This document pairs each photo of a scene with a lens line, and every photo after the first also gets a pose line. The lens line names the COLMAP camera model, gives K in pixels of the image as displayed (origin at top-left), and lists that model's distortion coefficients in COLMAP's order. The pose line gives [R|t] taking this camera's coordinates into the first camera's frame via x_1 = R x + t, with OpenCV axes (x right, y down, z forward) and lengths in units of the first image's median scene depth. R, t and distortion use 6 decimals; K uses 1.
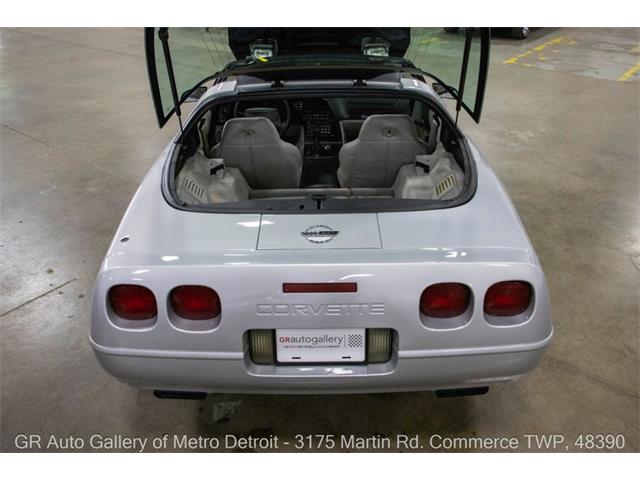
lens RADIAL K [[539.3, 0, 320.0], [0, 539.3, 240.0], [0, 0, 1]] dist [-0.146120, 0.122836]
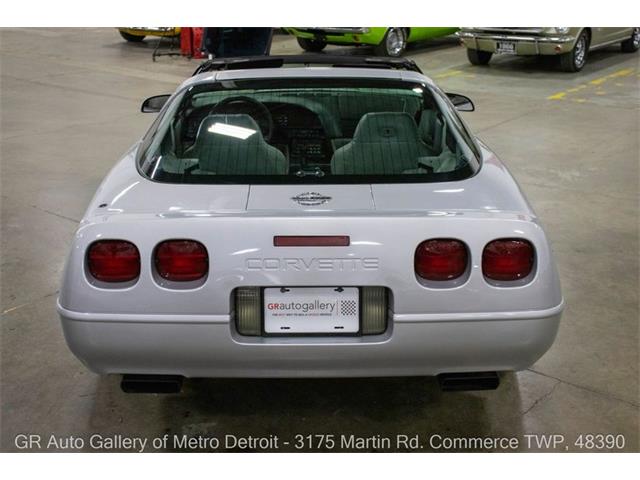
lens RADIAL K [[789.6, 0, 320.0], [0, 789.6, 240.0], [0, 0, 1]] dist [0.015164, 0.073443]
pose [[0.999753, 0.006323, 0.021294, -0.014175], [-0.002376, 0.983572, -0.180502, 0.316902], [-0.022086, 0.180407, 0.983344, -0.381044]]
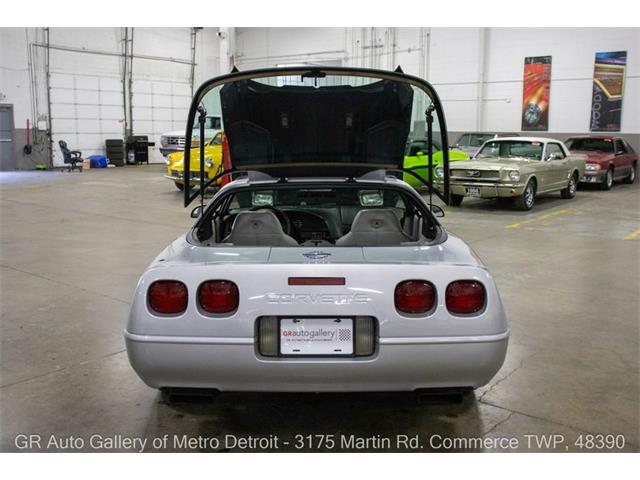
lens RADIAL K [[647.8, 0, 320.0], [0, 647.8, 240.0], [0, 0, 1]] dist [-0.122565, 0.242791]
pose [[0.999939, 0.010320, 0.003972, 0.000680], [-0.008194, 0.932679, -0.360616, 0.512449], [-0.007426, 0.360561, 0.932706, -0.454108]]
